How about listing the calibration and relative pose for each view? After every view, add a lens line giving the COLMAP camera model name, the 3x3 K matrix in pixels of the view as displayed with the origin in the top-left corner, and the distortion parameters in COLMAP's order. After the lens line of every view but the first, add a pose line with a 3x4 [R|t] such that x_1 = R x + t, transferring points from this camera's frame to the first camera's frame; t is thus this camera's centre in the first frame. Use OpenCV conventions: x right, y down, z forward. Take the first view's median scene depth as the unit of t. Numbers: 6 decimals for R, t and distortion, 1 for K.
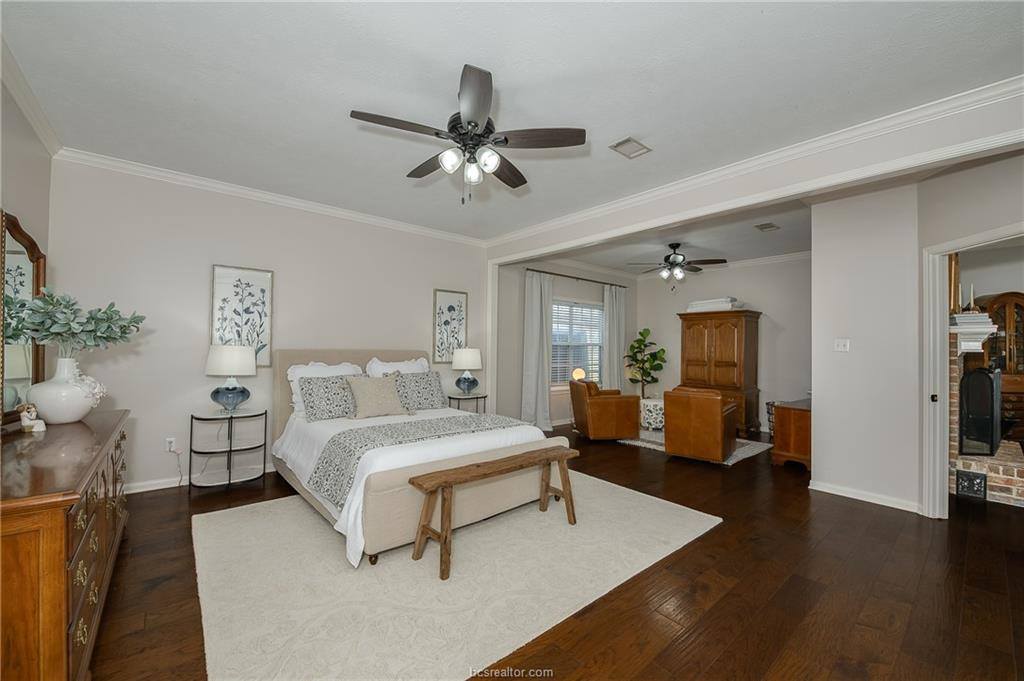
lens RADIAL K [[406.8, 0, 515.0], [0, 406.8, 342.2], [0, 0, 1]] dist [0.001509, -0.000021]
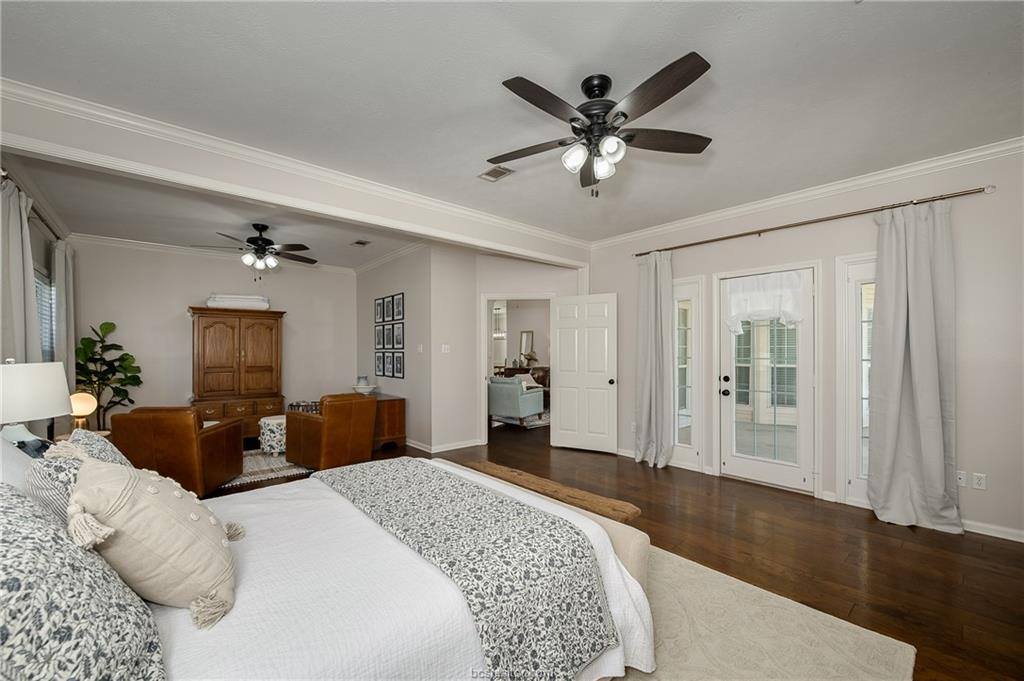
lens RADIAL K [[406.8, 0, 515.0], [0, 406.8, 342.2], [0, 0, 1]] dist [0.001509, -0.000021]
pose [[-0.020747, 0.018751, 0.999609, -0.434696], [-0.008792, 0.999782, -0.018937, 0.007023], [-0.999746, -0.009182, -0.020577, 0.502097]]
